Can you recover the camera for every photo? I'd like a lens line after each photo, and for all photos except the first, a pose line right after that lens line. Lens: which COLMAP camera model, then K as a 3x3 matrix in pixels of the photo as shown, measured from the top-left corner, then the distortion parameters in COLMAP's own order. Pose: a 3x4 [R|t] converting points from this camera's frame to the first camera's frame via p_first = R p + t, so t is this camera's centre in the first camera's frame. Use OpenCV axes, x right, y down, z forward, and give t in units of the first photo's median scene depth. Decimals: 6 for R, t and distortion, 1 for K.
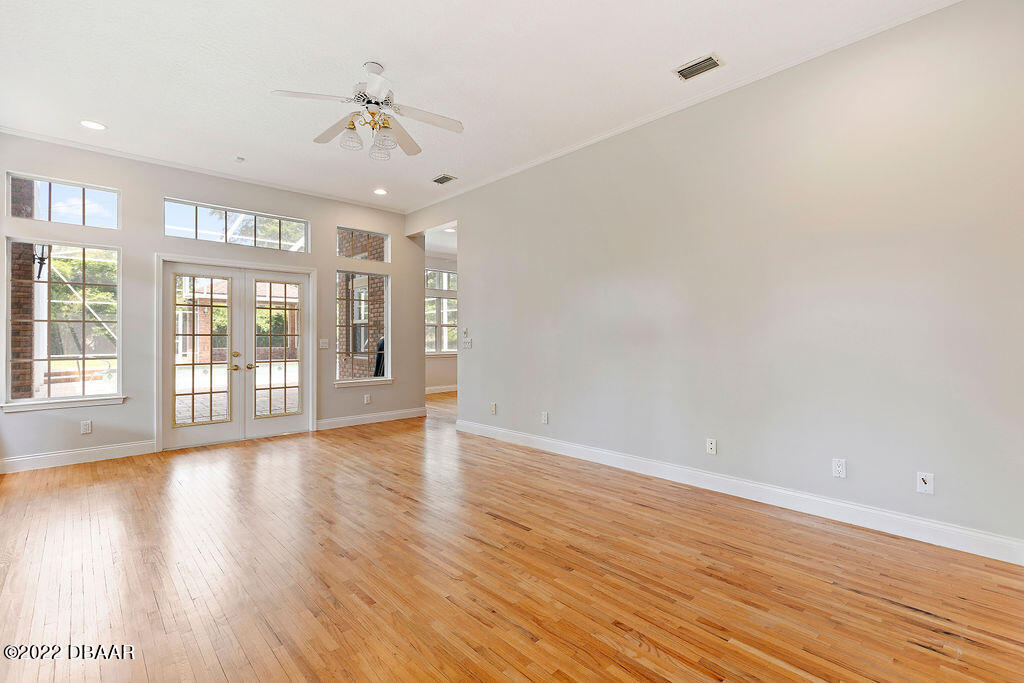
lens RADIAL K [[463.9, 0, 509.2], [0, 463.9, 340.2], [0, 0, 1]] dist [0.005455, -0.000073]
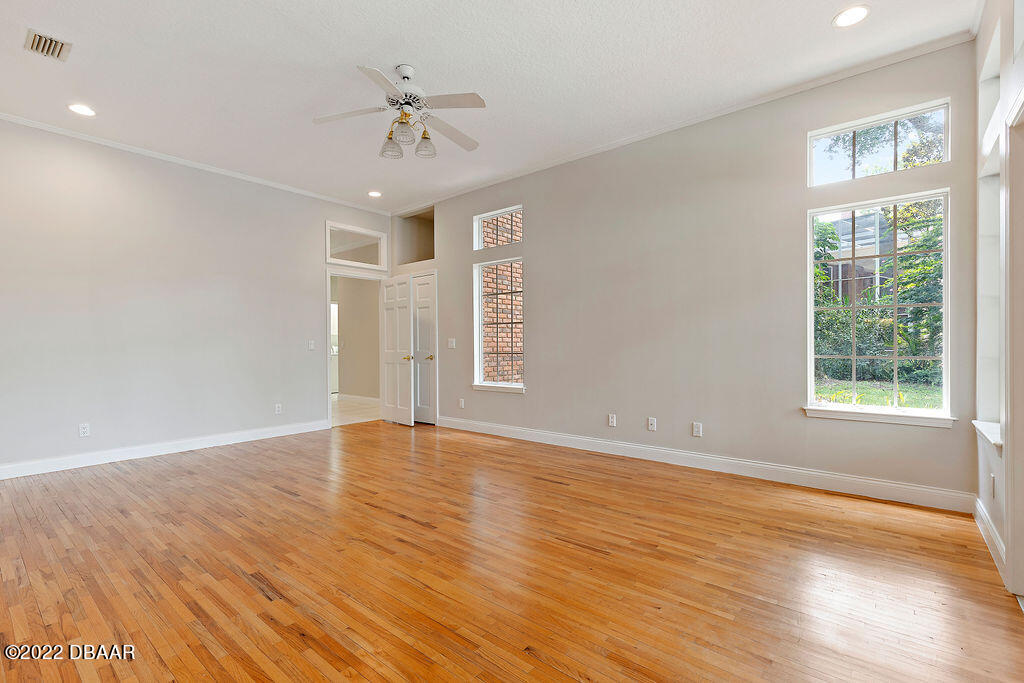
lens RADIAL K [[463.9, 0, 513.8], [0, 463.9, 341.8], [0, 0, 1]] dist [0.005455, -0.000073]
pose [[-0.991334, 0.012525, -0.130765, -0.359162], [0.012545, 0.999921, 0.000672, 0.014154], [0.130763, -0.000974, -0.991413, 1.884203]]
